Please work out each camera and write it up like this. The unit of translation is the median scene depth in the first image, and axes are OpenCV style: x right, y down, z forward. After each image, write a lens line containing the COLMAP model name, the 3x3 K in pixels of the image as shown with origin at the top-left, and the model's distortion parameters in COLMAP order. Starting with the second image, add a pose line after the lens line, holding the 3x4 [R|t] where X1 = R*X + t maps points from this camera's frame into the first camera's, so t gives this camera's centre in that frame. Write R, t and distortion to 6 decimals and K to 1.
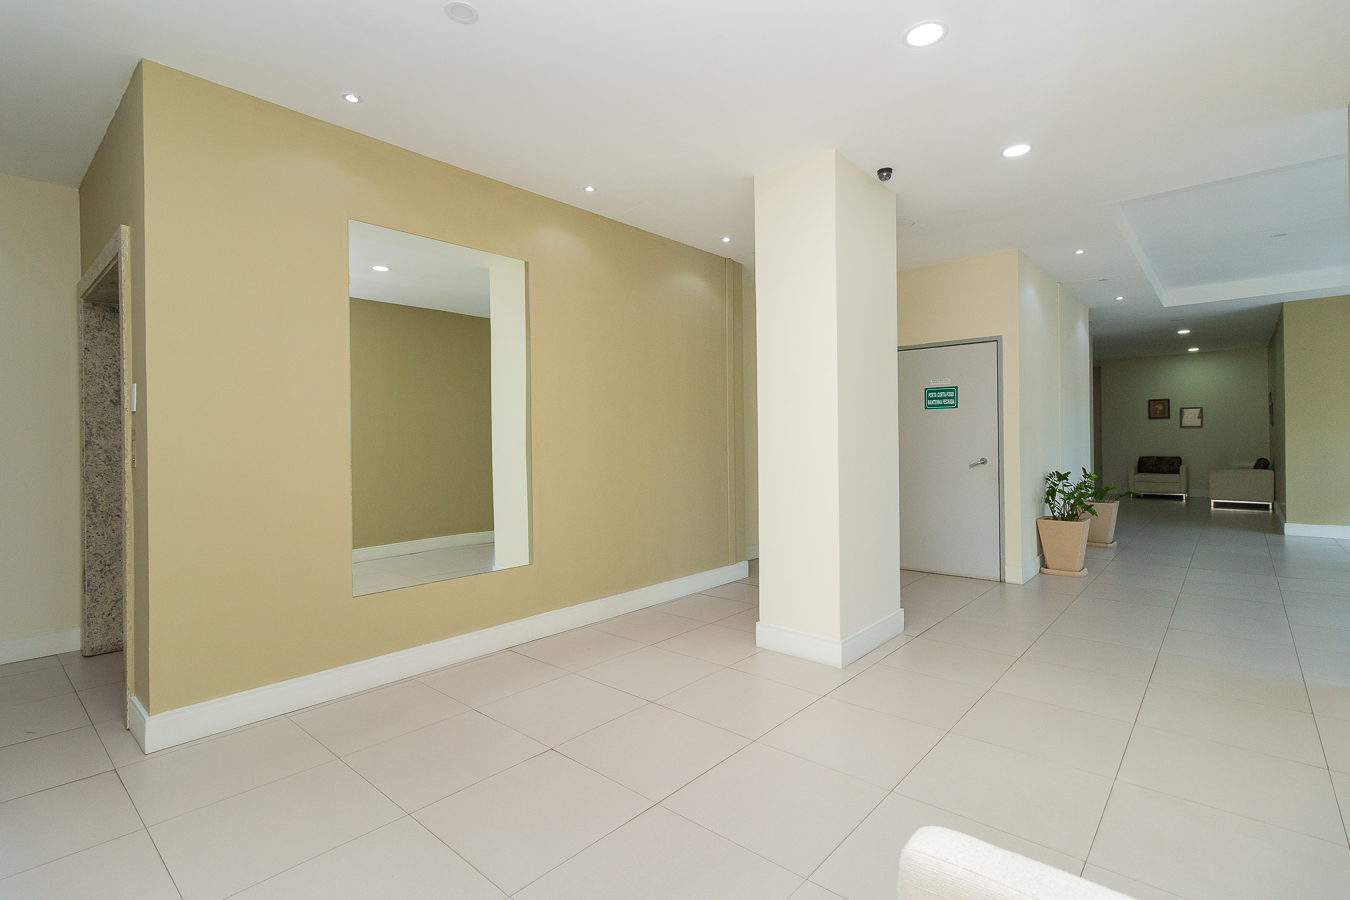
lens RADIAL K [[628.1, 0, 674.5], [0, 628.1, 437.2], [0, 0, 1]] dist [0.002355, 0.000139]
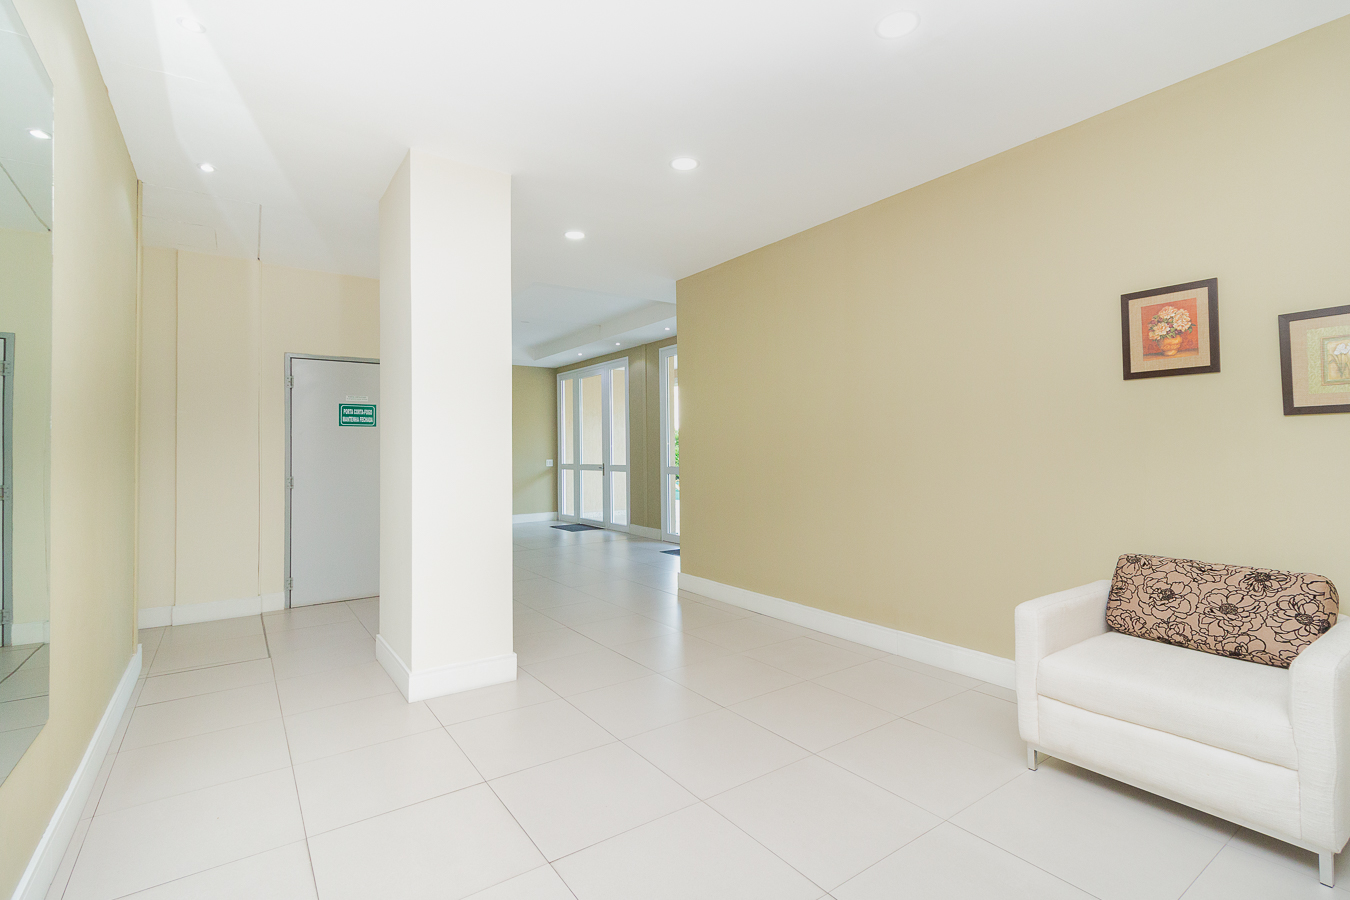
lens RADIAL K [[628.1, 0, 674.5], [0, 628.1, 437.2], [0, 0, 1]] dist [0.002355, 0.000139]
pose [[0.647226, 0.013152, 0.762185, 0.511045], [0.009619, 0.999631, -0.025418, -0.004227], [-0.762238, 0.023783, 0.646860, 0.998118]]
